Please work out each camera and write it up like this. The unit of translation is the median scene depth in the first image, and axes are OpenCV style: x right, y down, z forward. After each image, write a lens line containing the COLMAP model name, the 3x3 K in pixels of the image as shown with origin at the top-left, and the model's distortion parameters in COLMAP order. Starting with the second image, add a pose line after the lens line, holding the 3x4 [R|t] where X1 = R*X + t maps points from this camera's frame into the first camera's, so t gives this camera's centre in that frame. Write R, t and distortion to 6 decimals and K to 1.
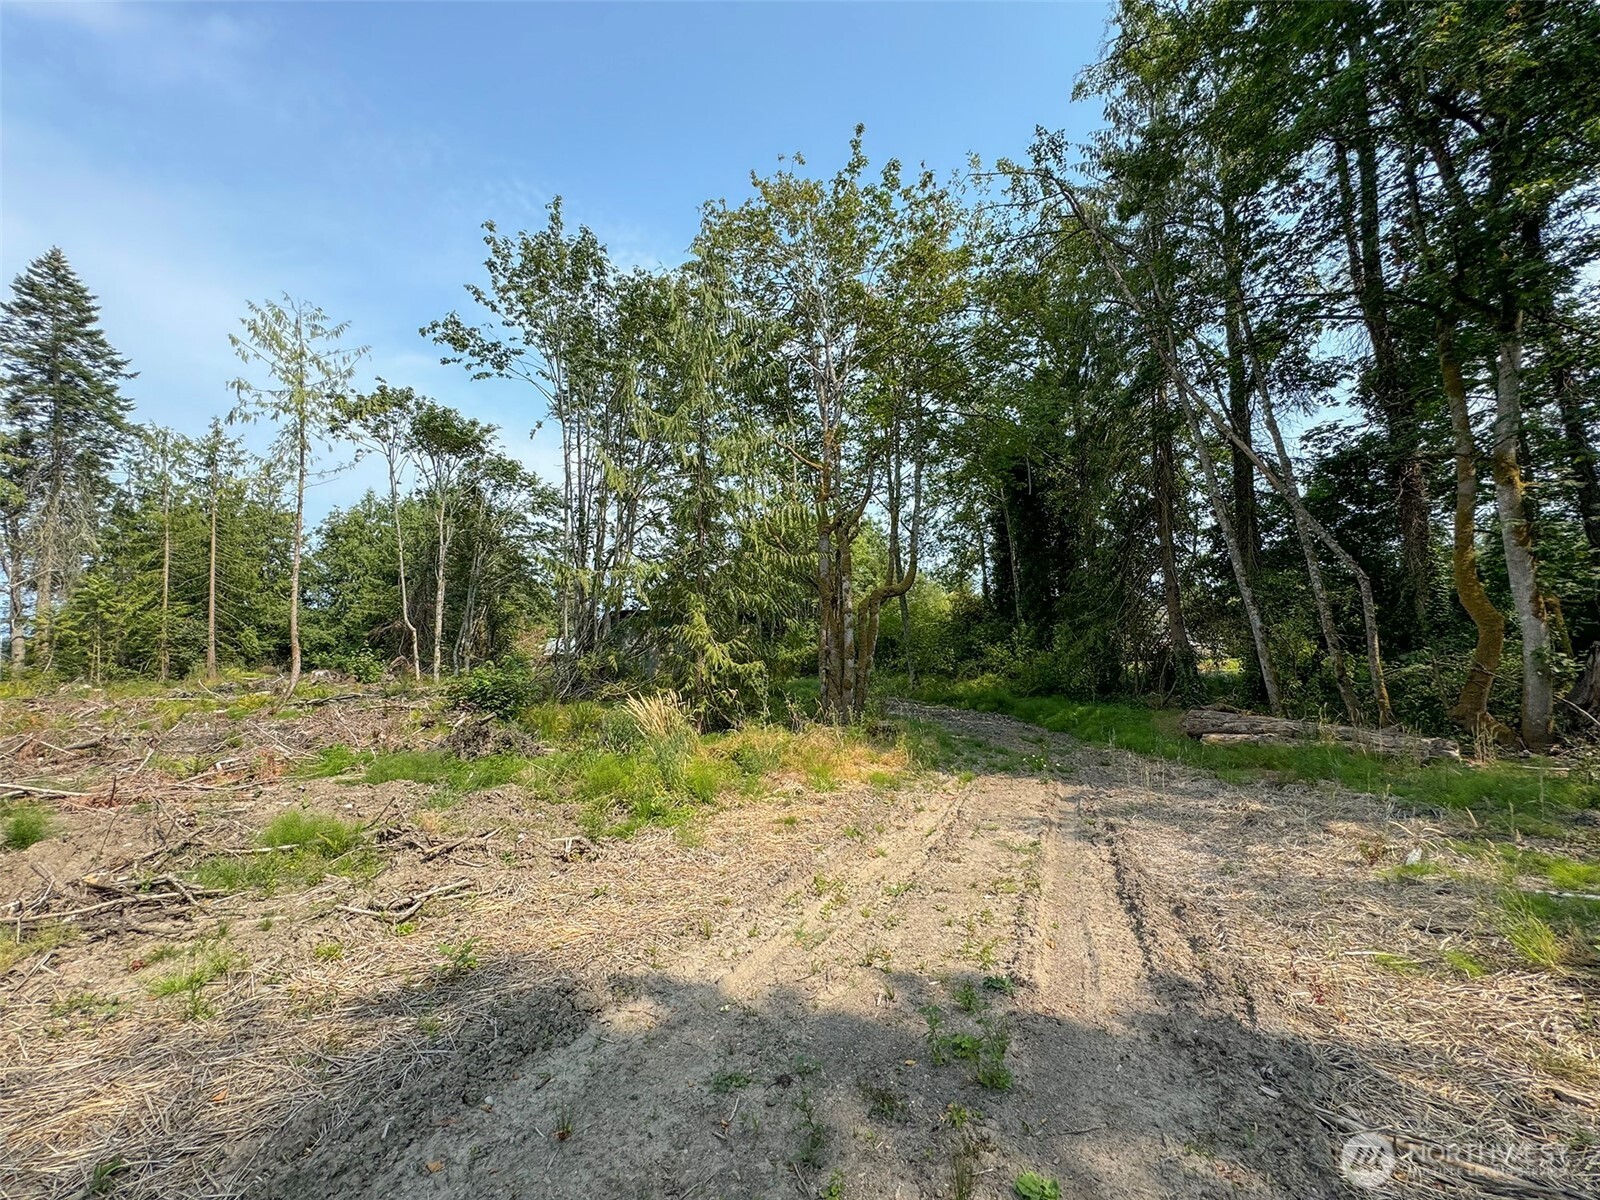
lens RADIAL K [[627.3, 0, 801.3], [0, 627.3, 591.9], [0, 0, 1]] dist [-0.000401, 0.005698]
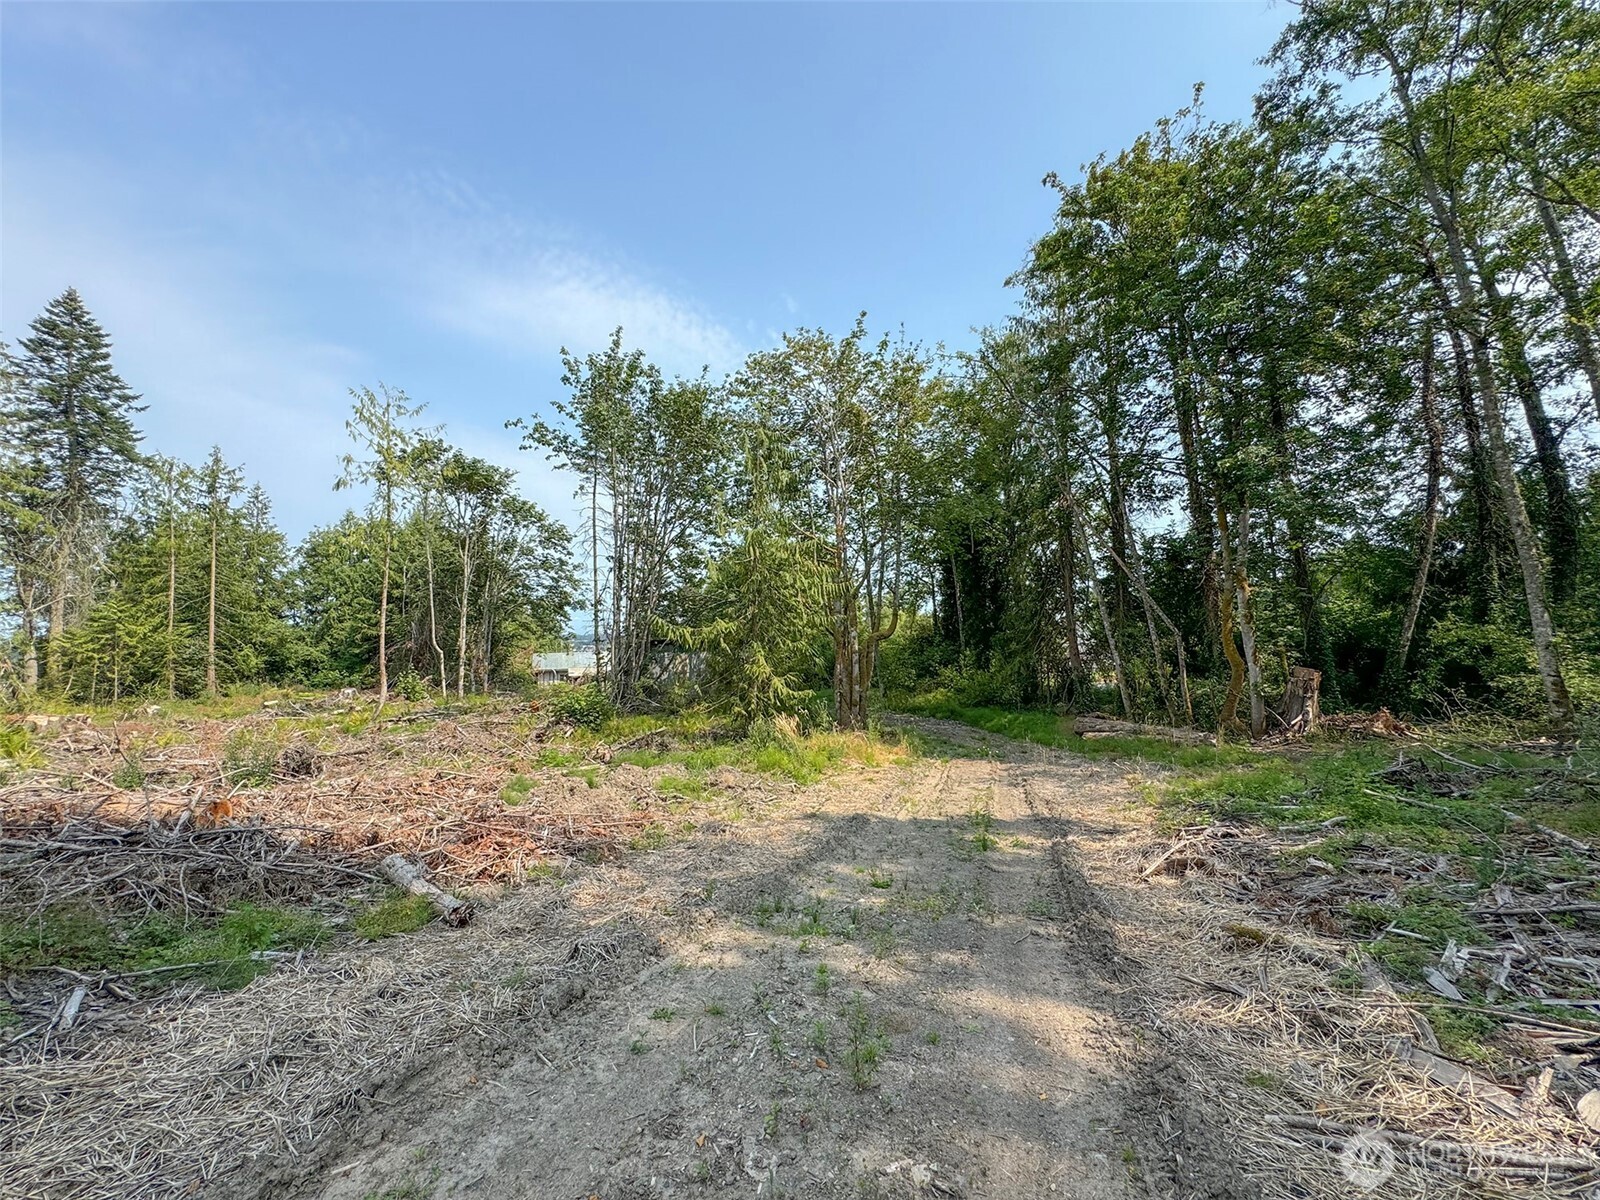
lens RADIAL K [[627.3, 0, 801.3], [0, 627.3, 591.9], [0, 0, 1]] dist [-0.000401, 0.005698]
pose [[0.995093, 0.005230, 0.098809, -0.091162], [-0.004483, 0.999960, -0.007781, -0.045188], [-0.098845, 0.007300, 0.995076, -0.202471]]
